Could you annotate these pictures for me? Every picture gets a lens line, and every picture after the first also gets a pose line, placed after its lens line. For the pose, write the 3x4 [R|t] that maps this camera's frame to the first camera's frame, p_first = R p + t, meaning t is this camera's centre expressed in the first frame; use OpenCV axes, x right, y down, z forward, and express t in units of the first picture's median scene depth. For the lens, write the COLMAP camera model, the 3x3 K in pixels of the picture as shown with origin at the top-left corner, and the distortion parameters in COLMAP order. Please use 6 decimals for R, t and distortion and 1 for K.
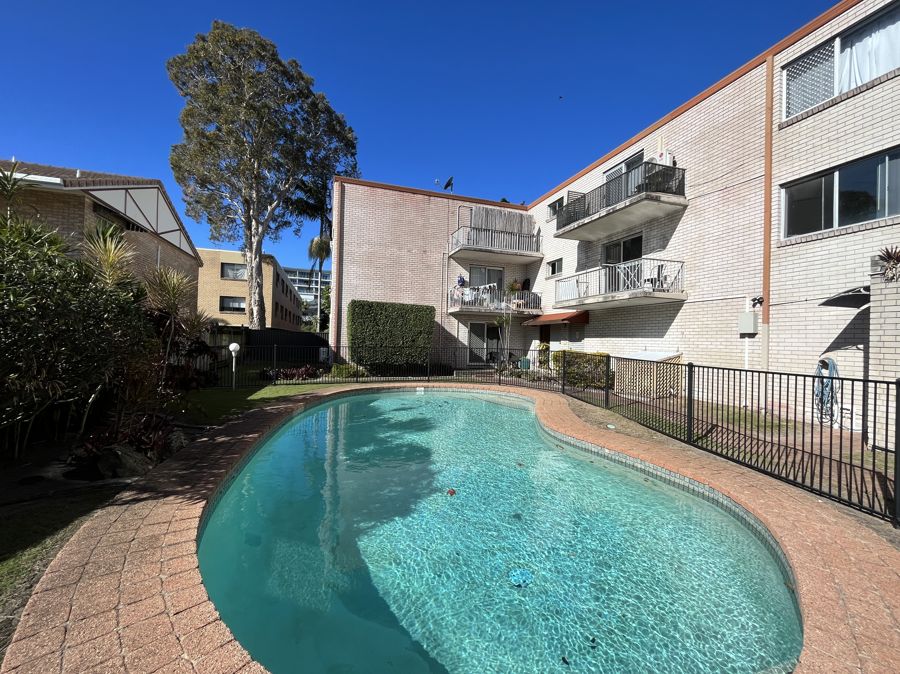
lens RADIAL K [[365.7, 0, 446.5], [0, 365.7, 337.0], [0, 0, 1]] dist [-0.002175, -0.000236]
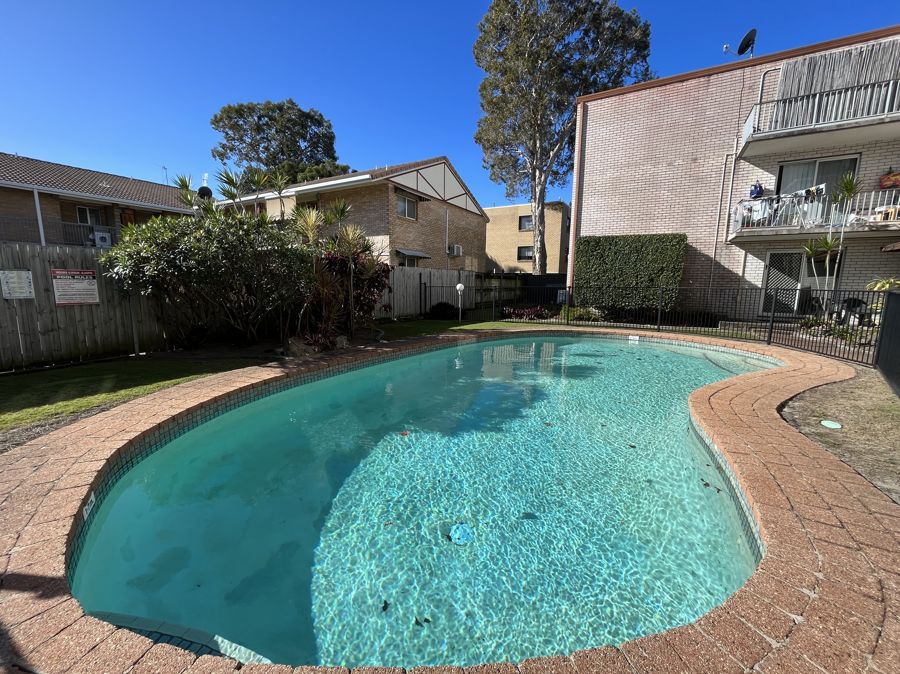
lens RADIAL K [[365.7, 0, 449.7], [0, 365.7, 337.2], [0, 0, 1]] dist [-0.002175, -0.000236]
pose [[0.662391, 0.094596, -0.743162, 0.200277], [0.010652, 0.990707, 0.135599, 0.018178], [0.749082, -0.097736, 0.655228, 0.107673]]
